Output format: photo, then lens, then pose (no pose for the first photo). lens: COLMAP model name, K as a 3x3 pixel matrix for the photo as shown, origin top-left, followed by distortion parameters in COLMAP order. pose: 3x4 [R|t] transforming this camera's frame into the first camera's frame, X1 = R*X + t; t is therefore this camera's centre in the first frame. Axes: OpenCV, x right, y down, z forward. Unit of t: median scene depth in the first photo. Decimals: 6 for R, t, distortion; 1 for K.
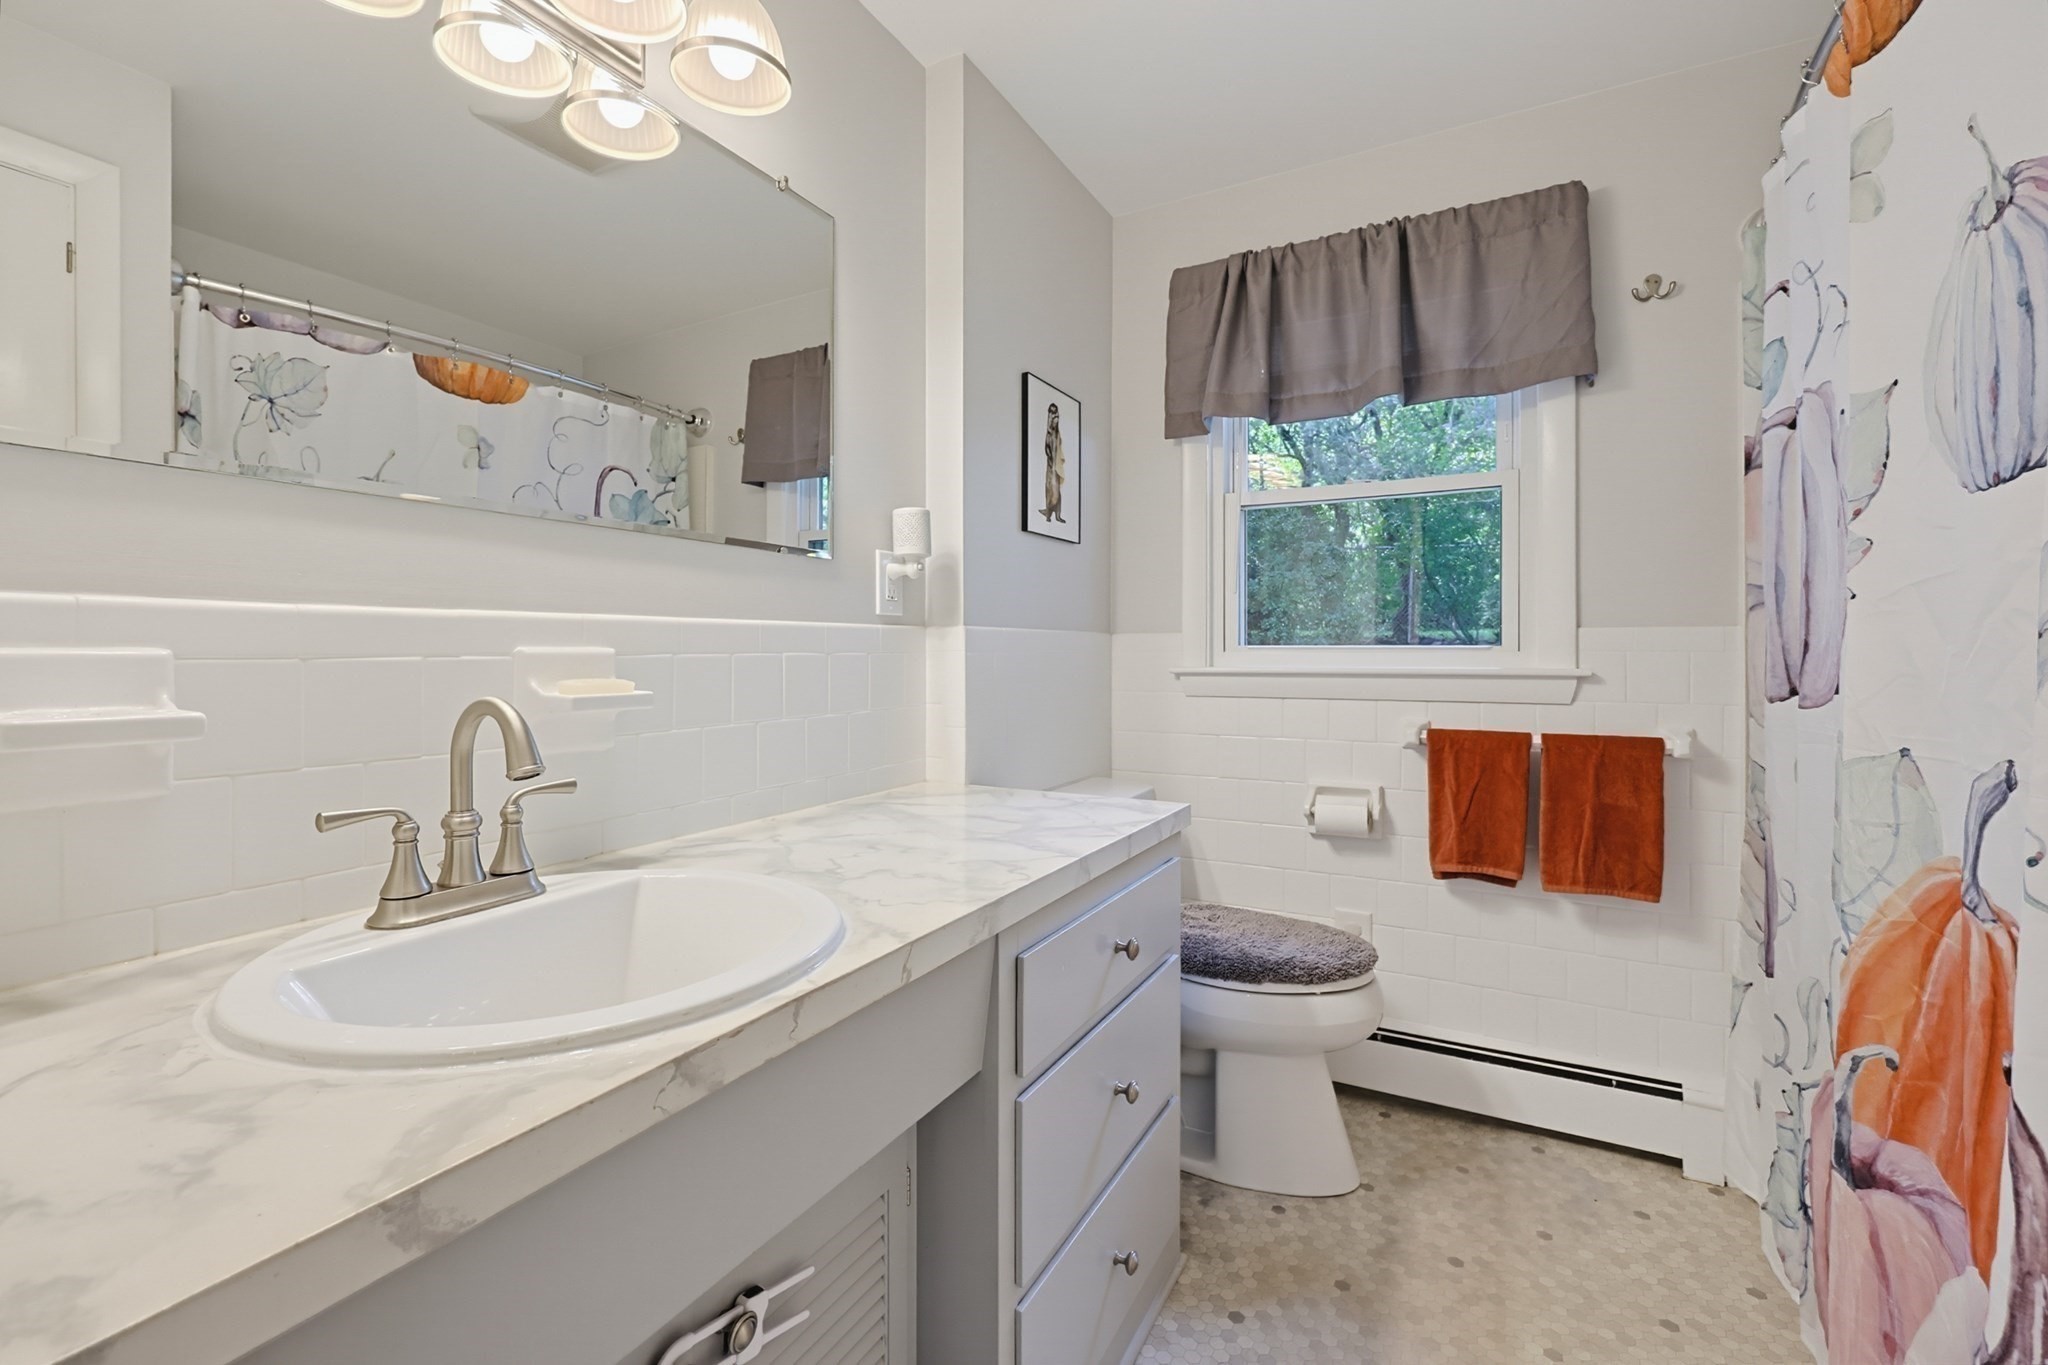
lens RADIAL K [[874.9, 0, 1024.0], [0, 874.9, 682.5], [0, 0, 1]] dist [0.001613, -0.000203]
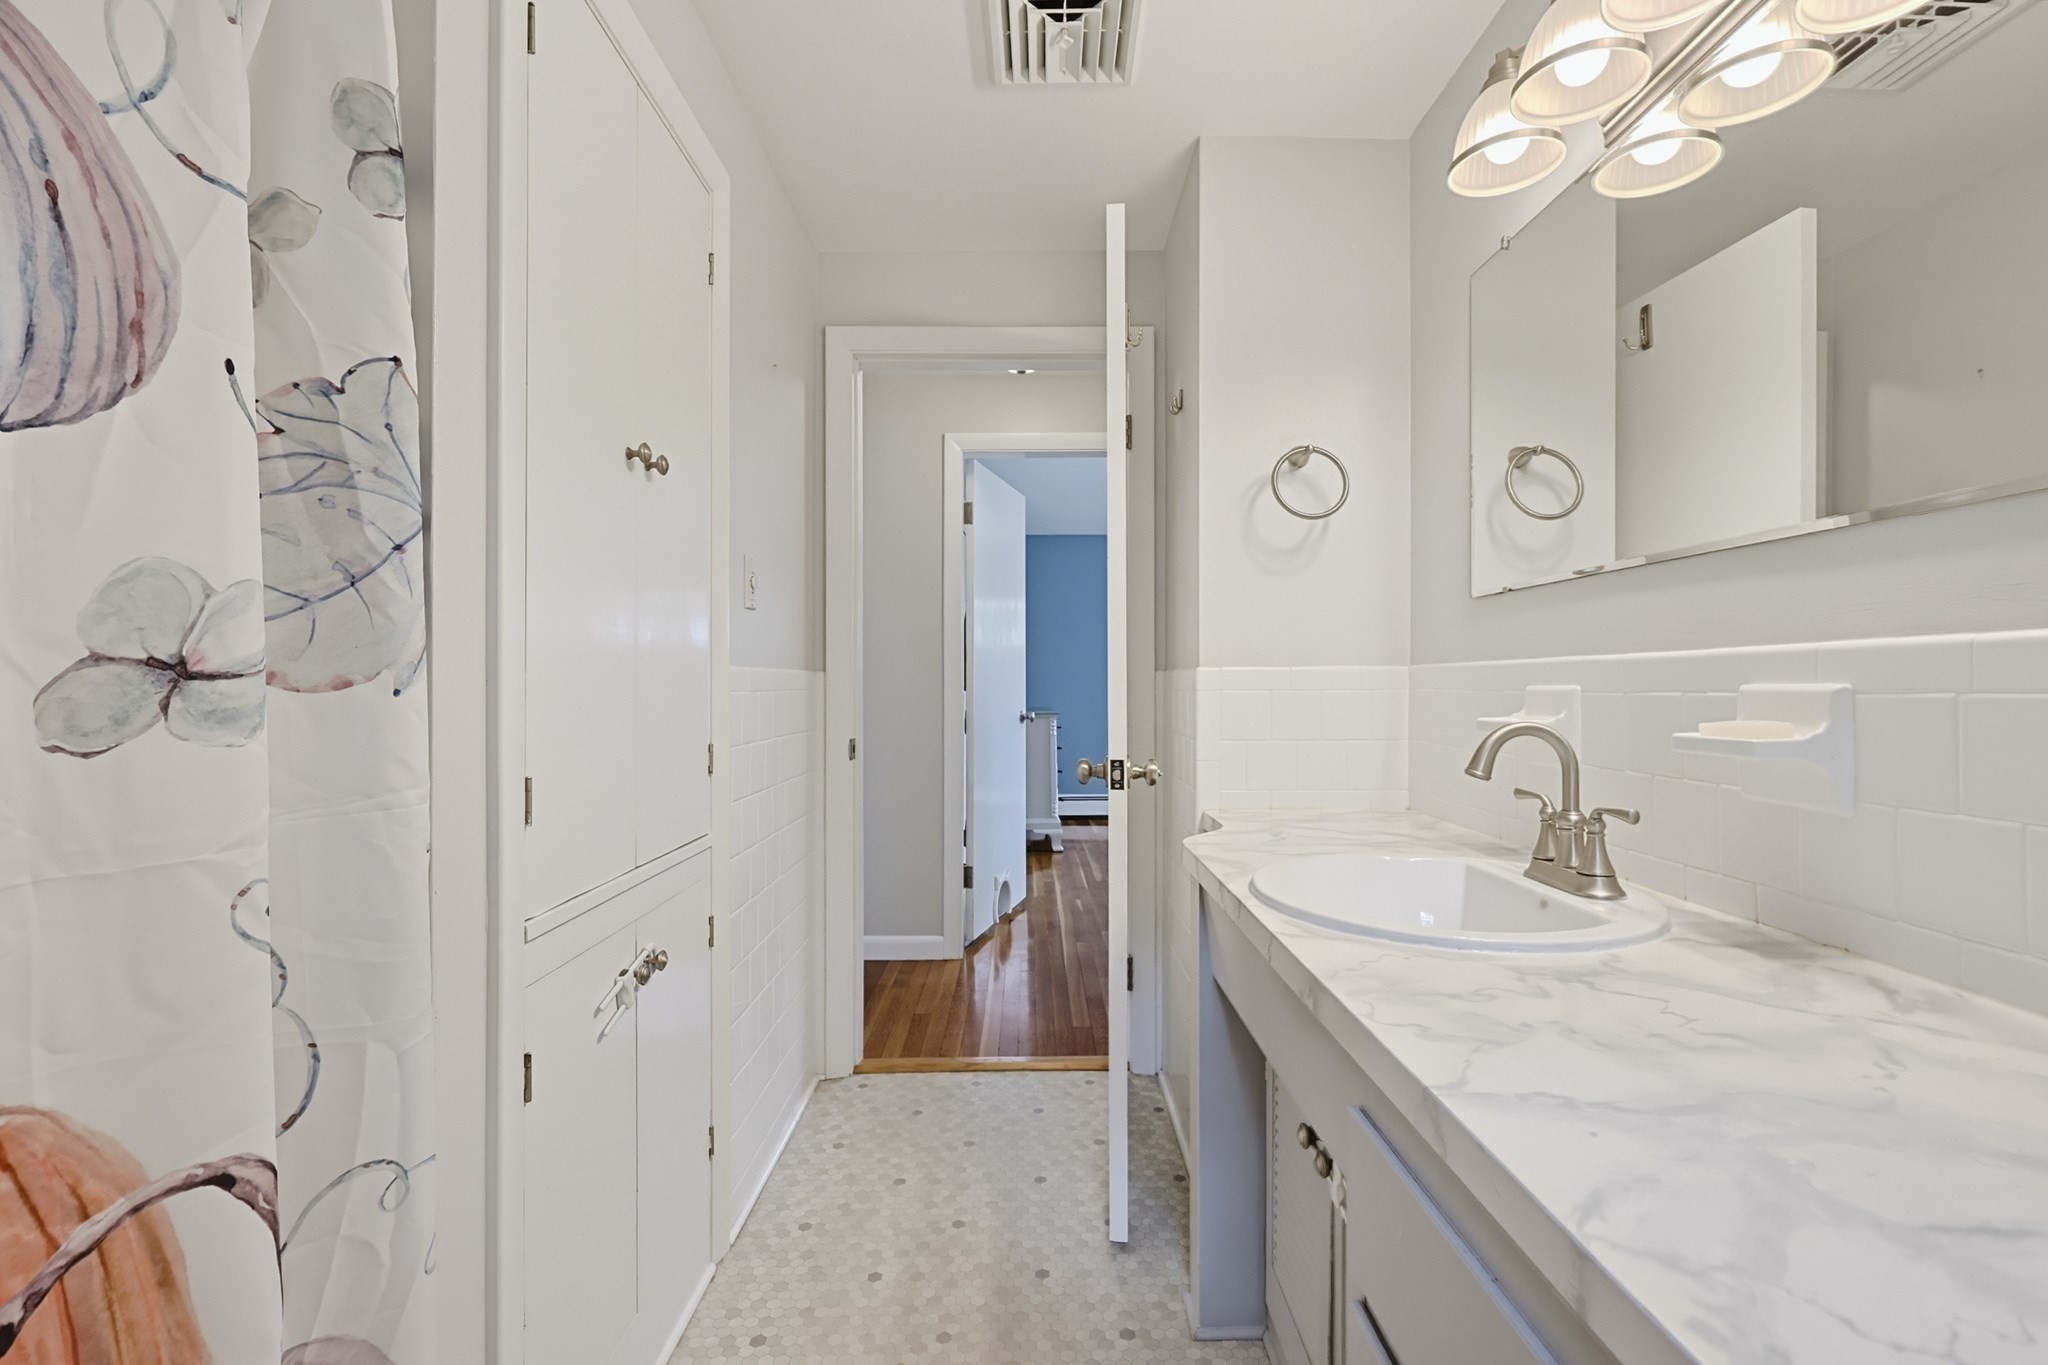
lens RADIAL K [[874.9, 0, 1024.0], [0, 874.9, 682.5], [0, 0, 1]] dist [0.001613, -0.000203]
pose [[-0.880054, -0.017210, -0.474561, 0.707029], [-0.027944, 0.999488, 0.015573, -0.039514], [0.474050, 0.026966, -0.880085, 1.887141]]
